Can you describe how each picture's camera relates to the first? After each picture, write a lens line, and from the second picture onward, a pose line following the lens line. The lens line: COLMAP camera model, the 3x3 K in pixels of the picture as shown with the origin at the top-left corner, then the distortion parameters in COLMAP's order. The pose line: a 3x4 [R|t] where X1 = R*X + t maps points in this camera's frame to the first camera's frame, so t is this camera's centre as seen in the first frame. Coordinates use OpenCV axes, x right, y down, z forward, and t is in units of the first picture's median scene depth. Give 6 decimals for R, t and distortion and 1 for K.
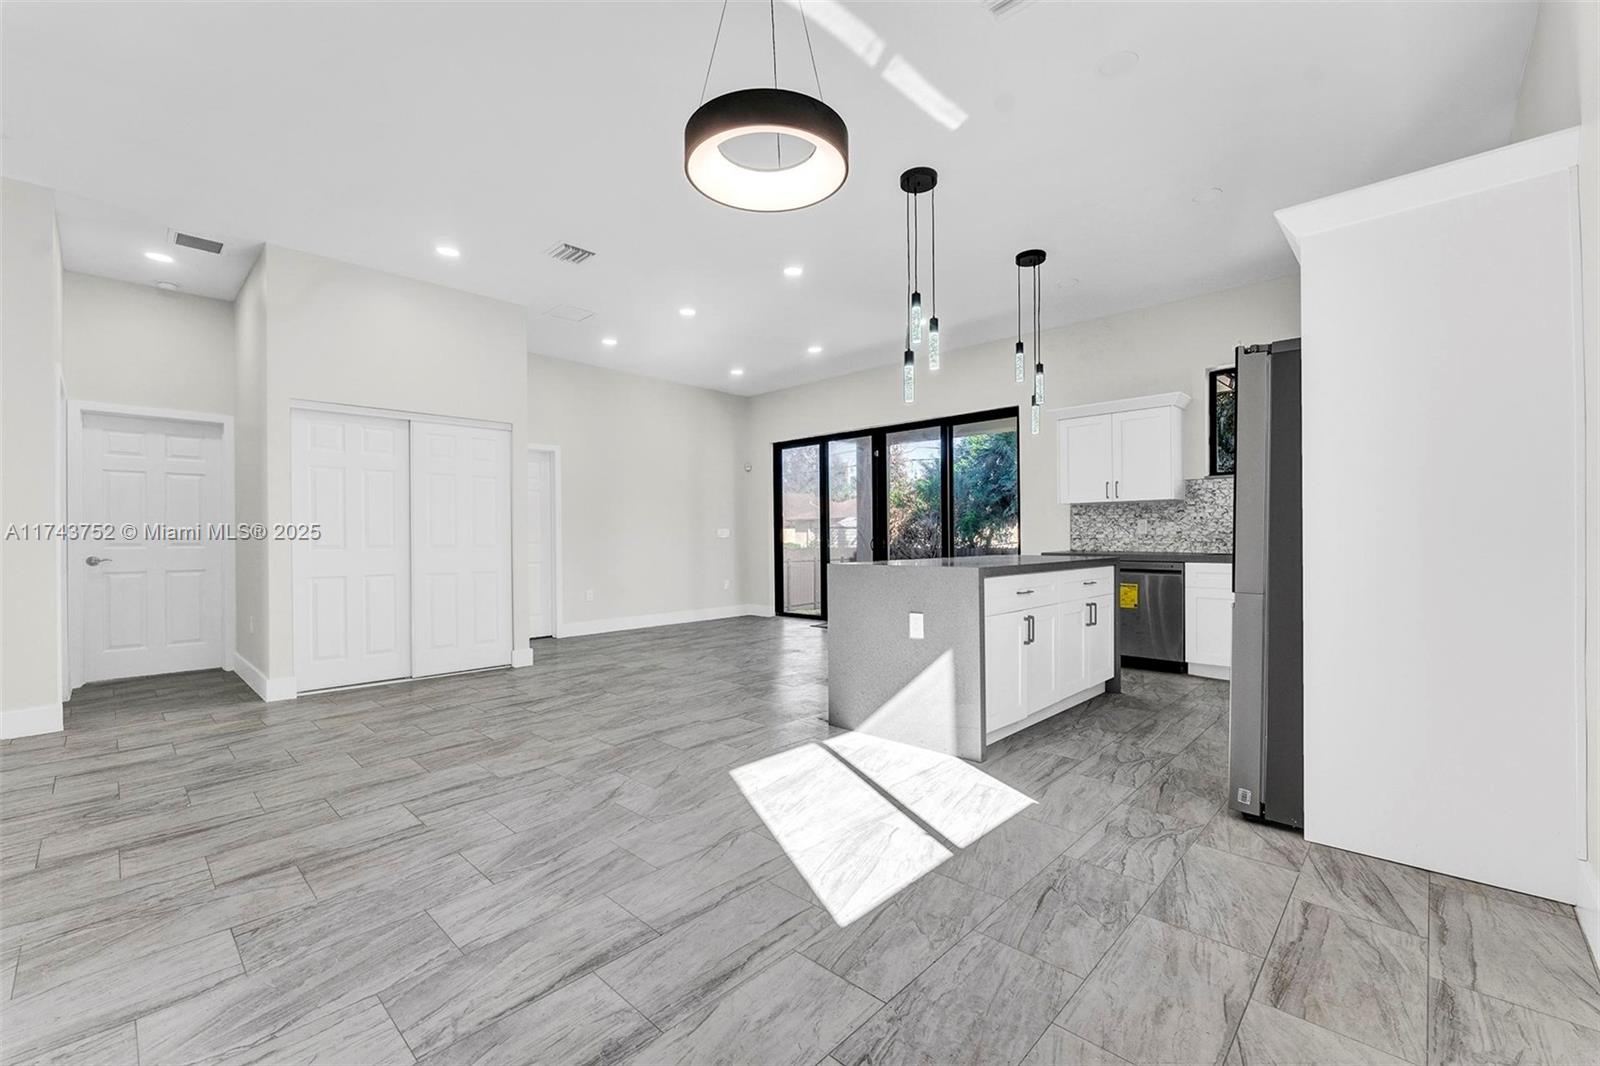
lens RADIAL K [[669.9, 0, 796.3], [0, 669.9, 544.2], [0, 0, 1]] dist [-0.003531, 0.000000]
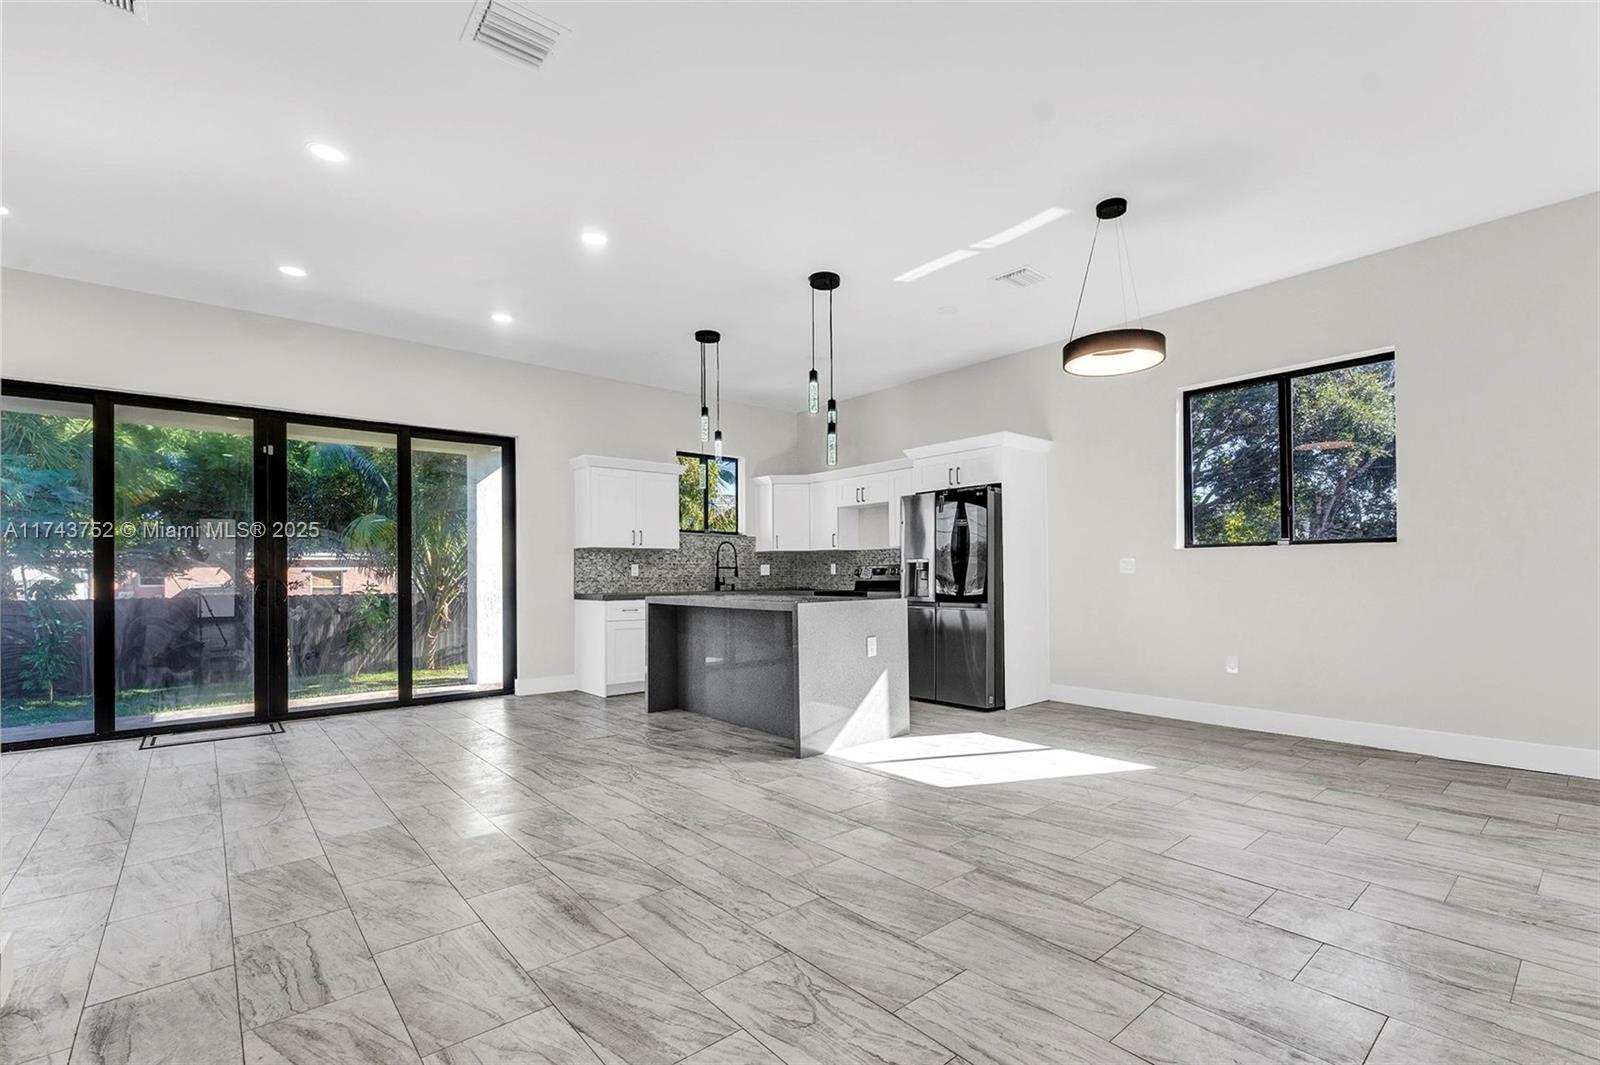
lens RADIAL K [[709.8, 0, 823.7], [0, 709.8, 567.4], [0, 0, 1]] dist [-0.004420, -0.000481]
pose [[0.082442, 0.016111, 0.996466, -1.161016], [0.017185, 0.999698, -0.017585, -0.007153], [-0.996448, 0.018574, 0.082140, 0.967415]]
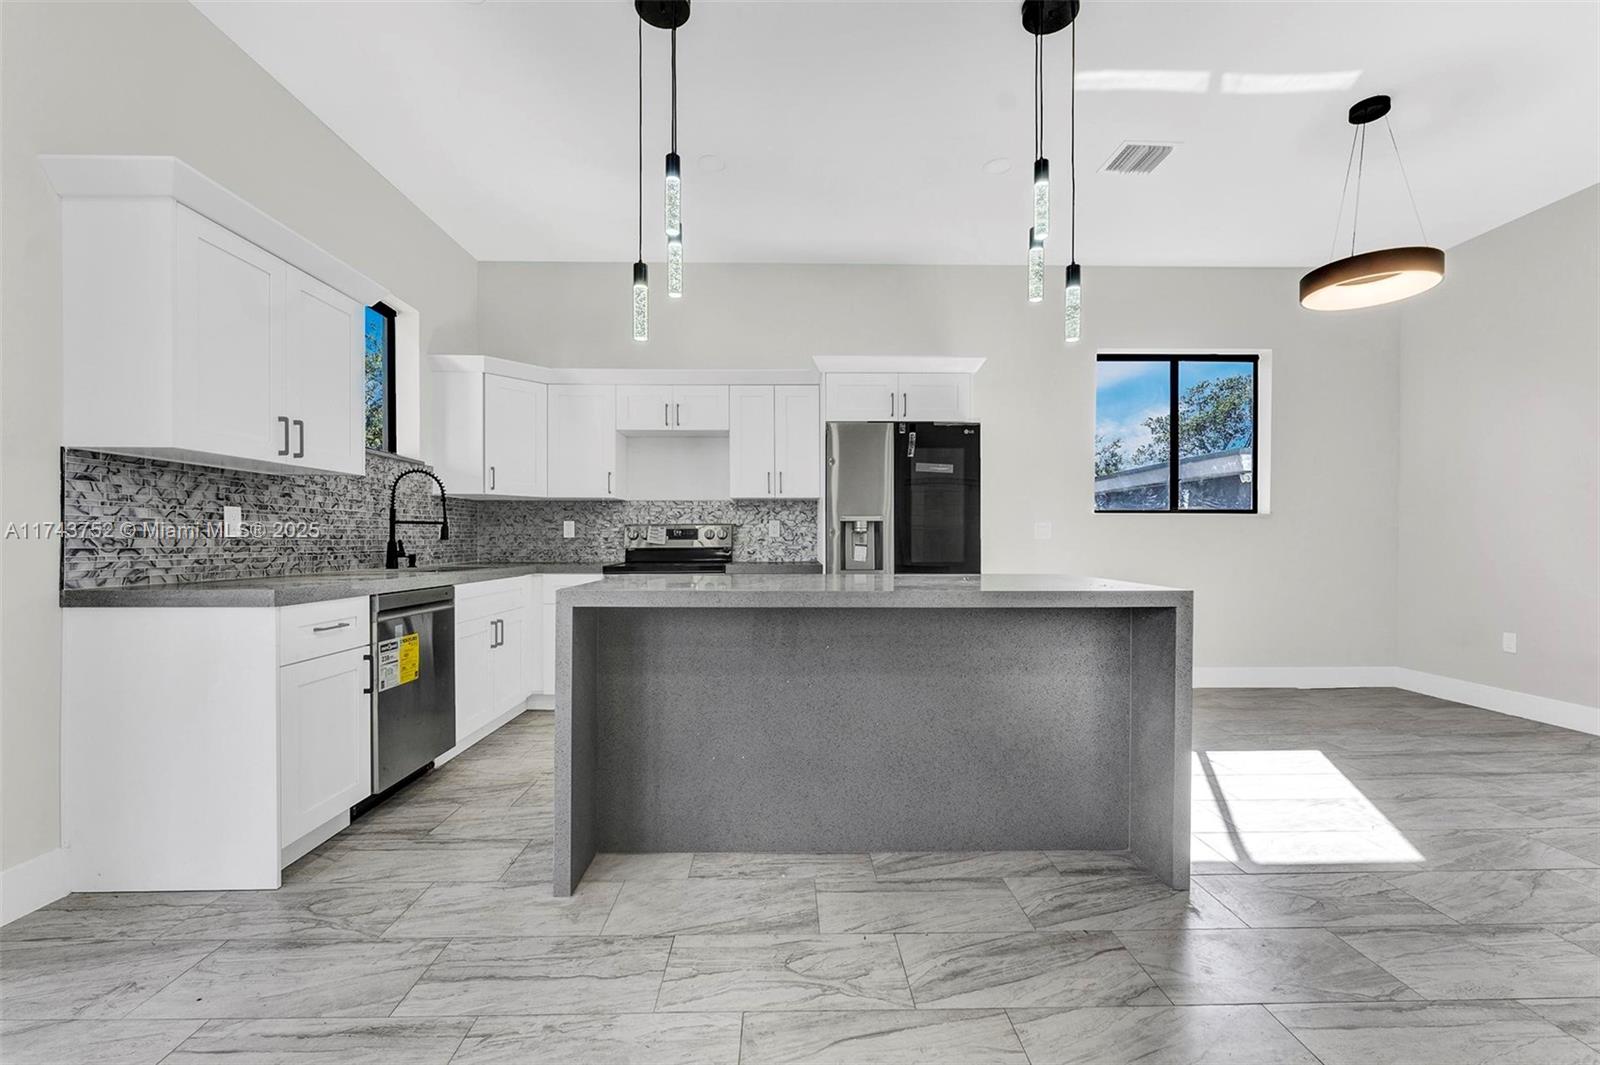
lens RADIAL K [[669.9, 0, 796.3], [0, 669.9, 543.7], [0, 0, 1]] dist [-0.003531, 0.000000]
pose [[-0.705495, 0.002218, 0.708711, -0.121753], [0.012092, 0.999887, 0.008908, -0.018924], [-0.708612, 0.014854, -0.705442, 1.776585]]
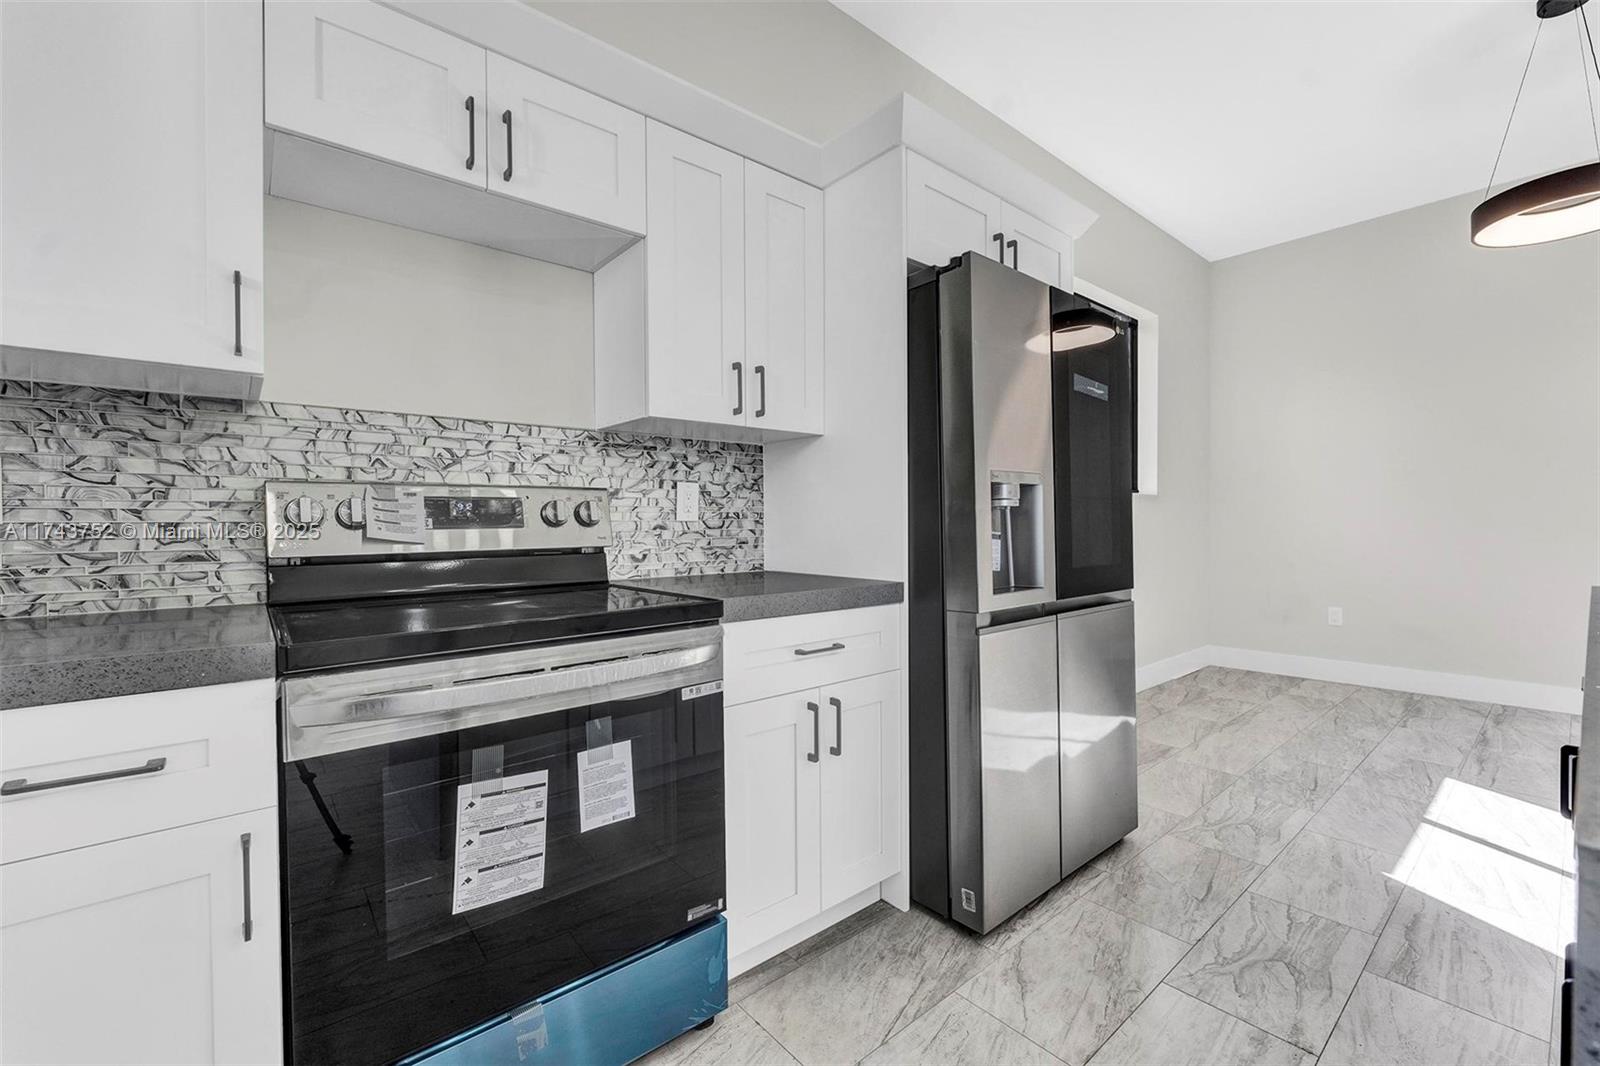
lens RADIAL K [[664.1, 0, 800.0], [0, 664.1, 533.0], [0, 0, 1]] dist [-0.005562, -0.000137]
pose [[-0.994005, 0.012114, 0.108659, 0.734520], [0.014504, 0.999669, 0.021231, -0.021060], [-0.108366, 0.022679, -0.993852, 1.420791]]
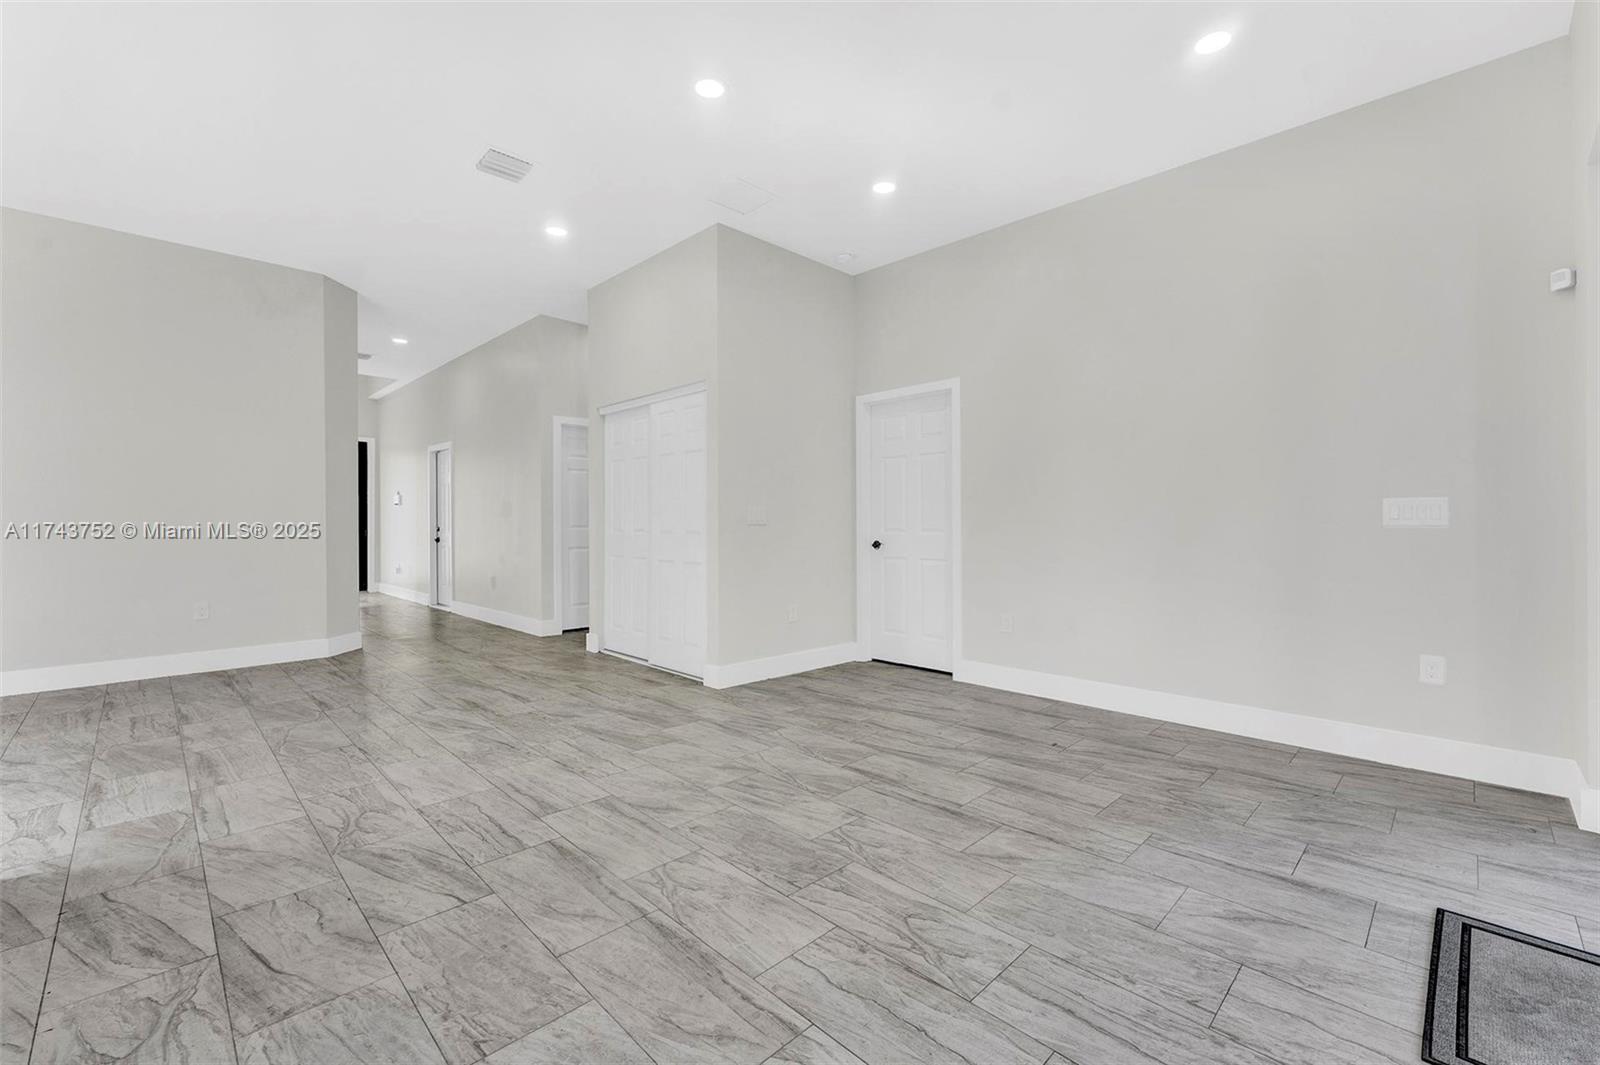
lens RADIAL K [[668.8, 0, 793.5], [0, 668.8, 525.6], [0, 0, 1]] dist [-0.002693, 0.000126]
pose [[-0.034327, 0.008806, -0.999372, 0.604253], [-0.009828, 0.999910, 0.009149, -0.023156], [0.999362, 0.010136, -0.034237, 1.842099]]
